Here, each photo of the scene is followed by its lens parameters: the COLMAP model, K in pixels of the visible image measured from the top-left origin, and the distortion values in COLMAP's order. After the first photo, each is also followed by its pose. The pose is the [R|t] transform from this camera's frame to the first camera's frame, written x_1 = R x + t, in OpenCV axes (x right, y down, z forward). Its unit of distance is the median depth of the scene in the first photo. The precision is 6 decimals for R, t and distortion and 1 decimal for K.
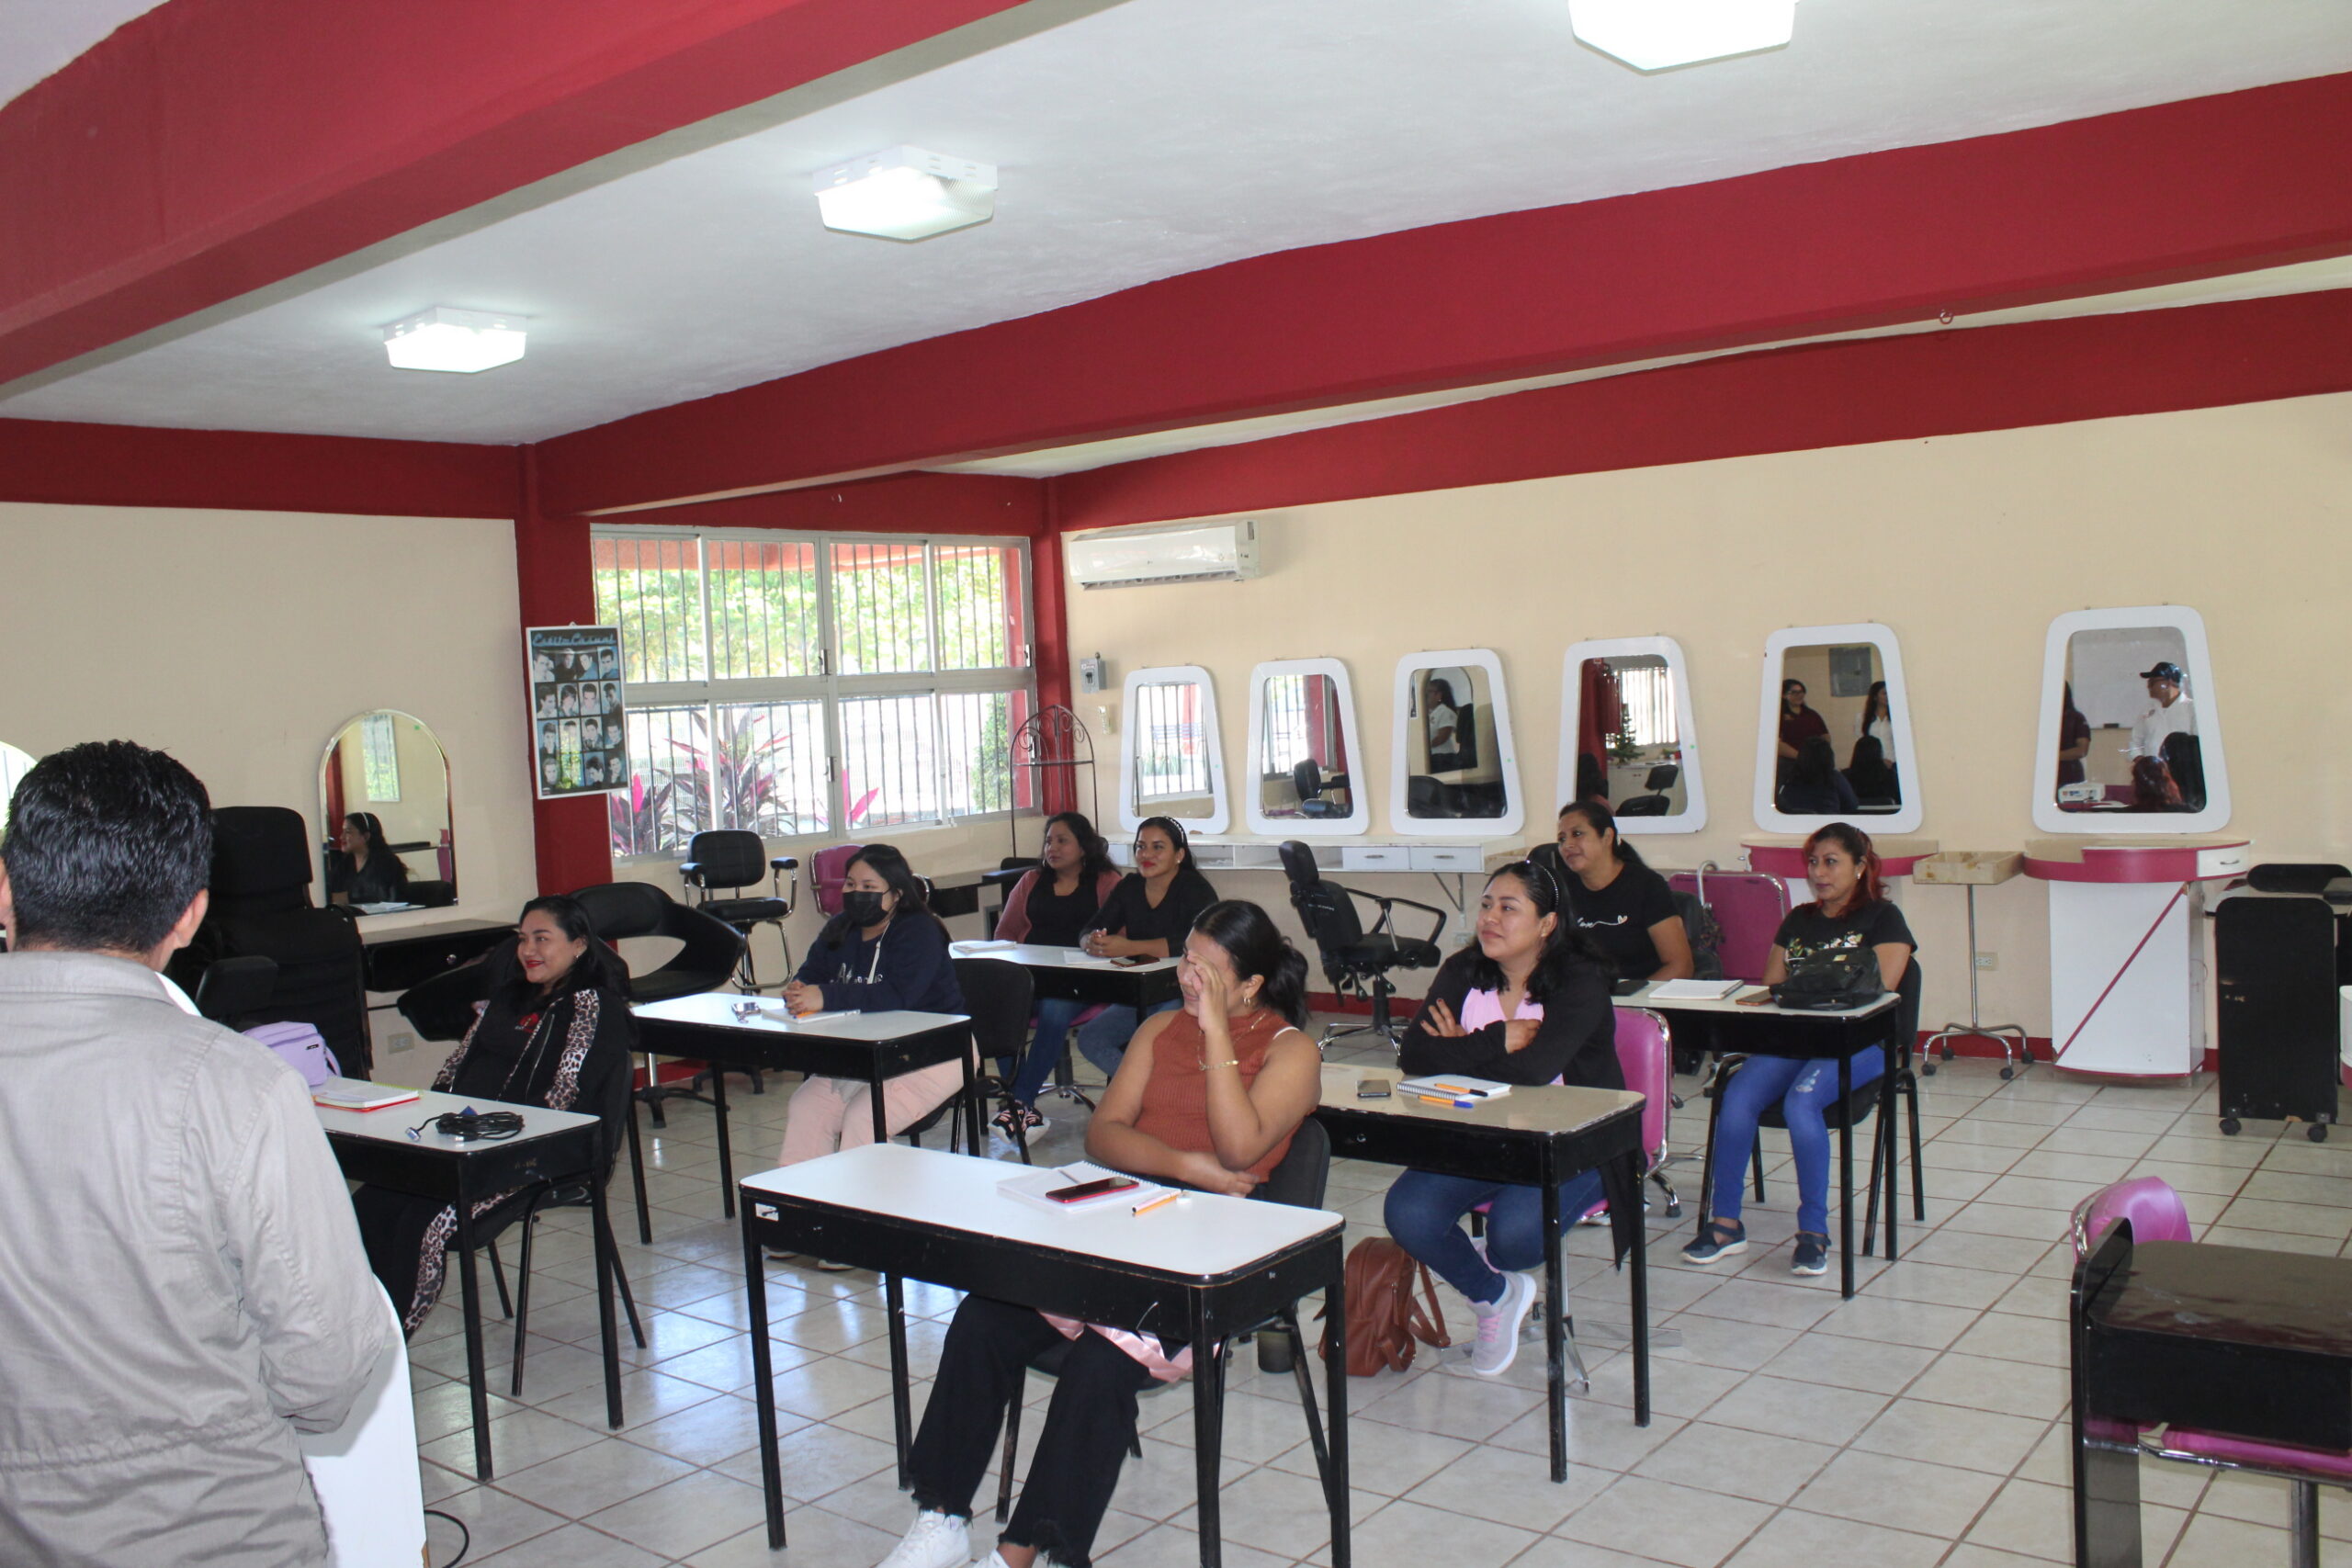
lens RADIAL K [[1976.4, 0, 1176.0], [0, 1976.4, 784.0], [0, 0, 1]] dist [-0.161584, 0.161772]
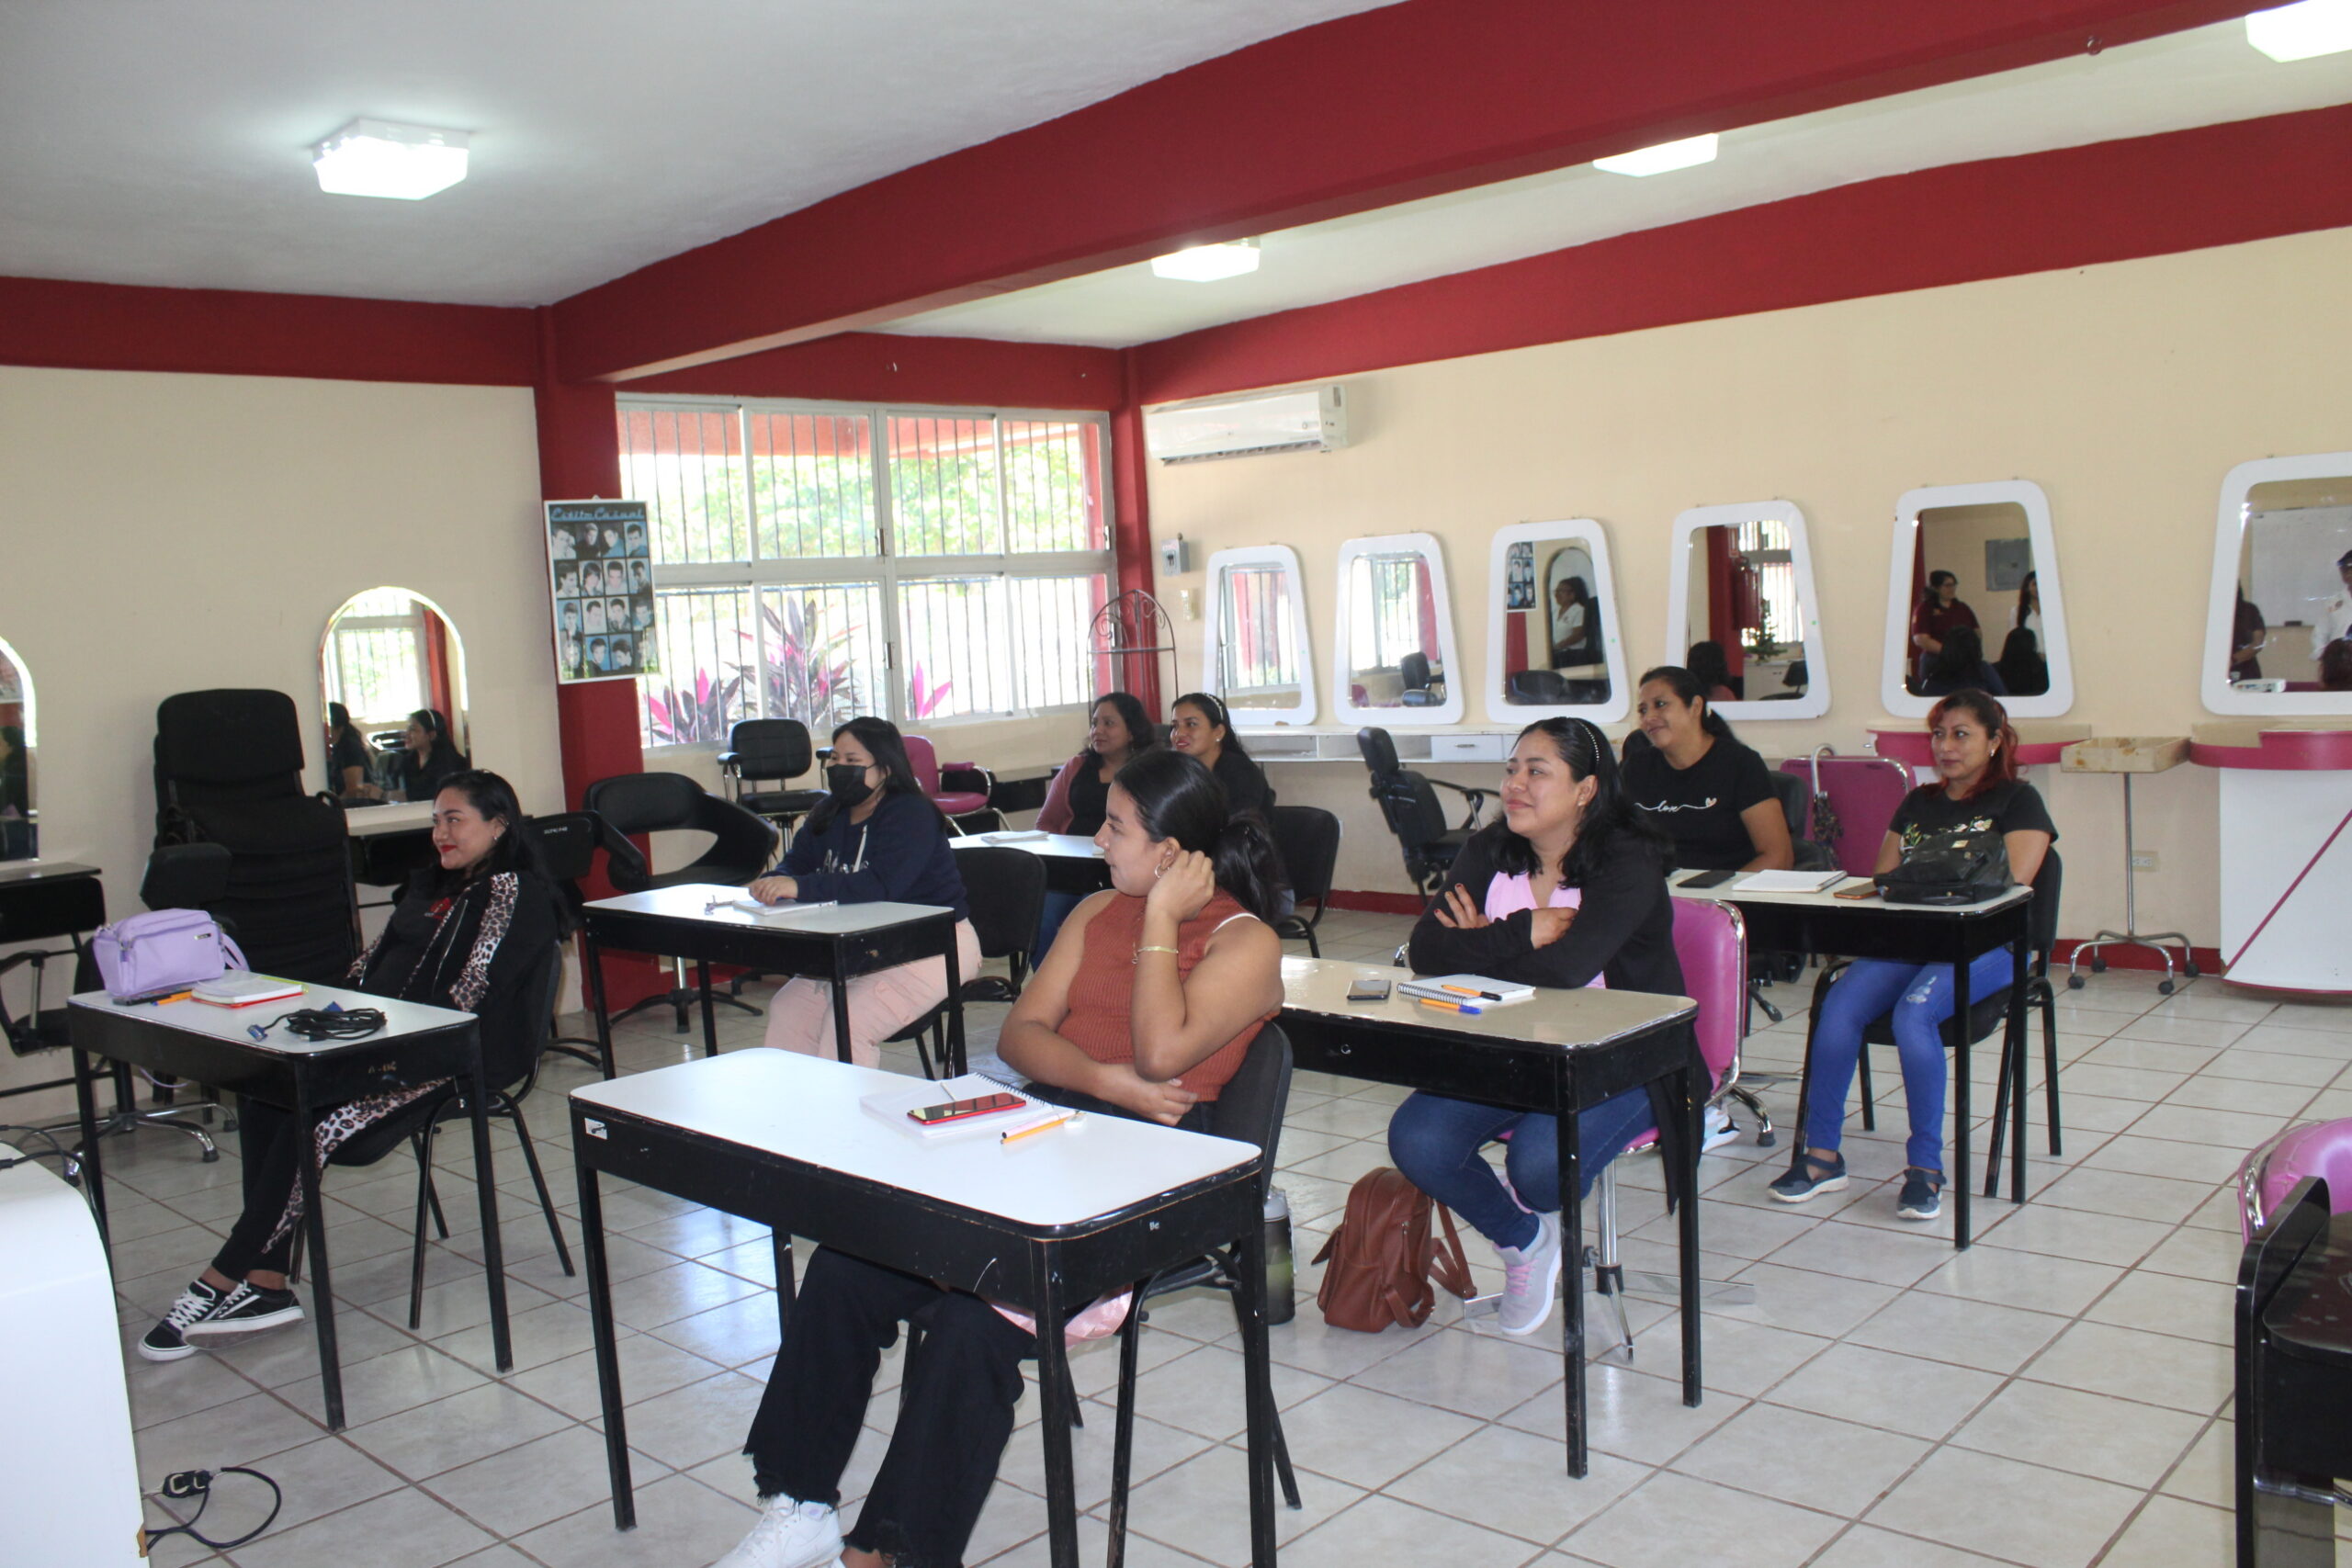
lens RADIAL K [[1940.8, 0, 1176.0], [0, 1940.8, 784.0], [0, 0, 1]] dist [-0.165221, 0.153373]
pose [[0.996421, 0.000739, -0.084531, 0.049921], [0.002796, 0.999127, 0.041691, 0.019456], [0.084488, -0.041778, 0.995548, 0.106885]]
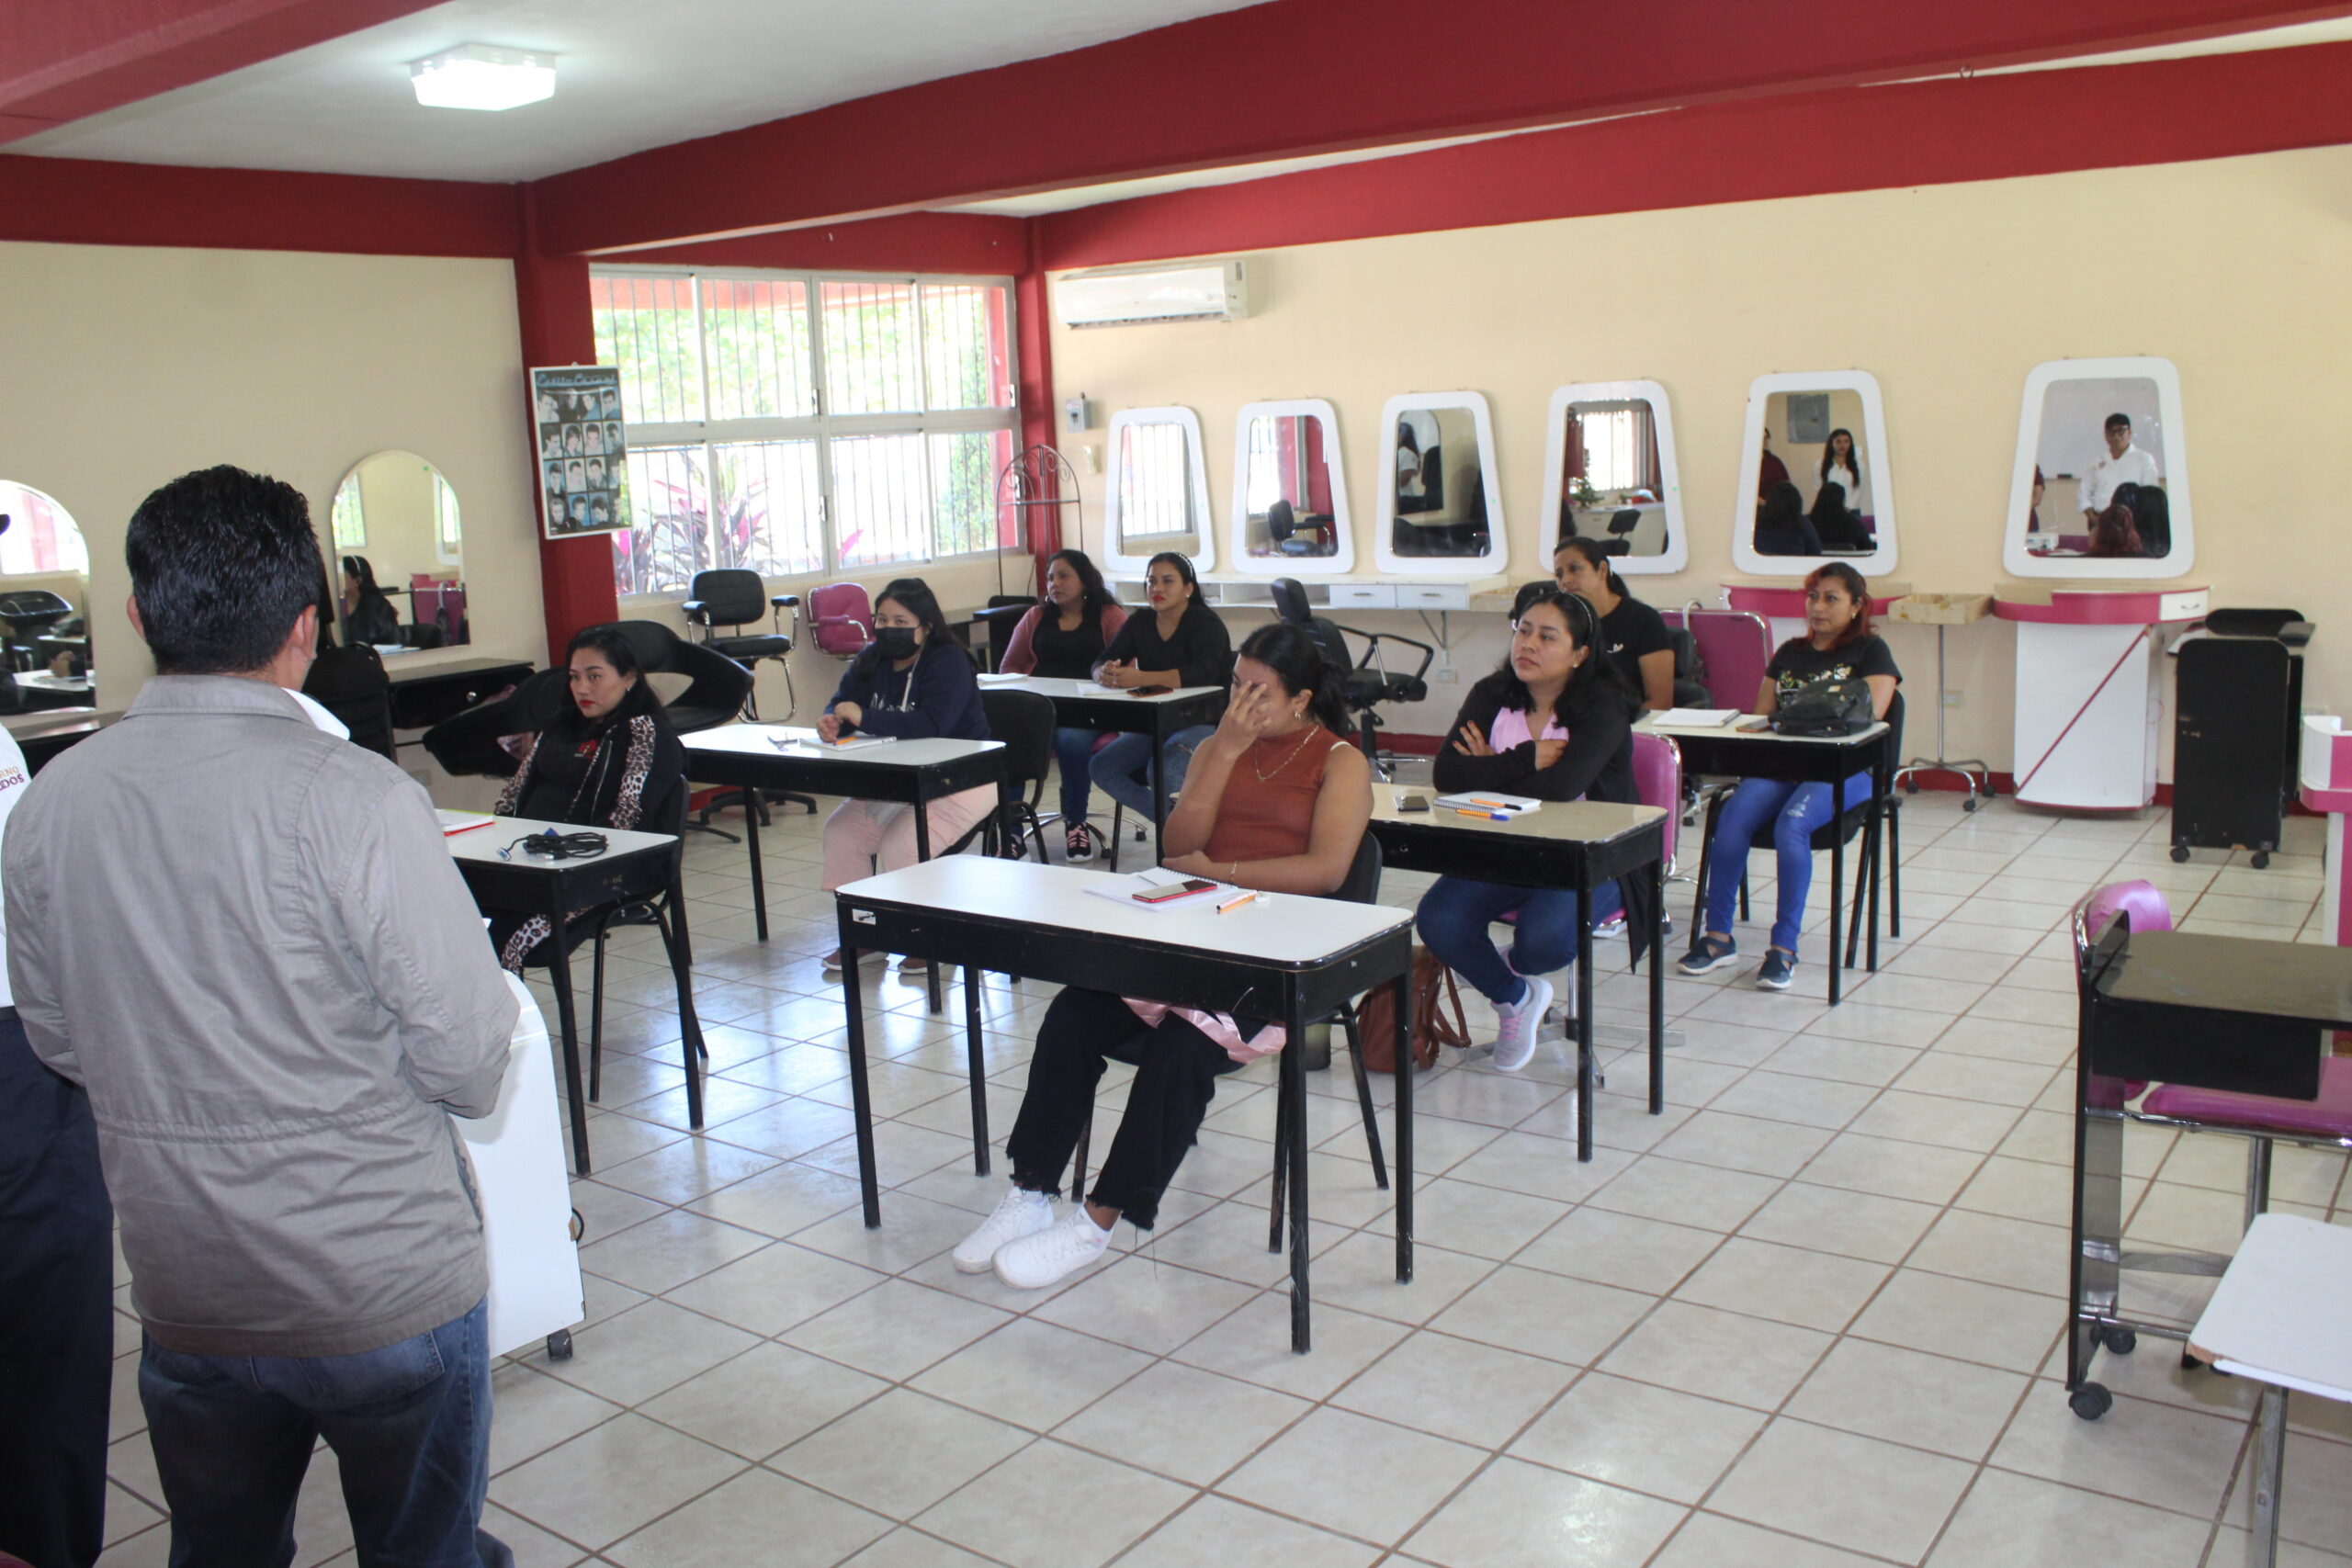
lens RADIAL K [[1983.5, 0, 1167.4], [0, 1983.5, 779.1], [0, 0, 1]] dist [-0.161044, 0.158821]
pose [[0.999559, -0.001626, 0.029651, -0.036234], [-0.002109, 0.992092, 0.125495, 0.003921], [-0.029621, -0.125503, 0.991651, -0.034084]]
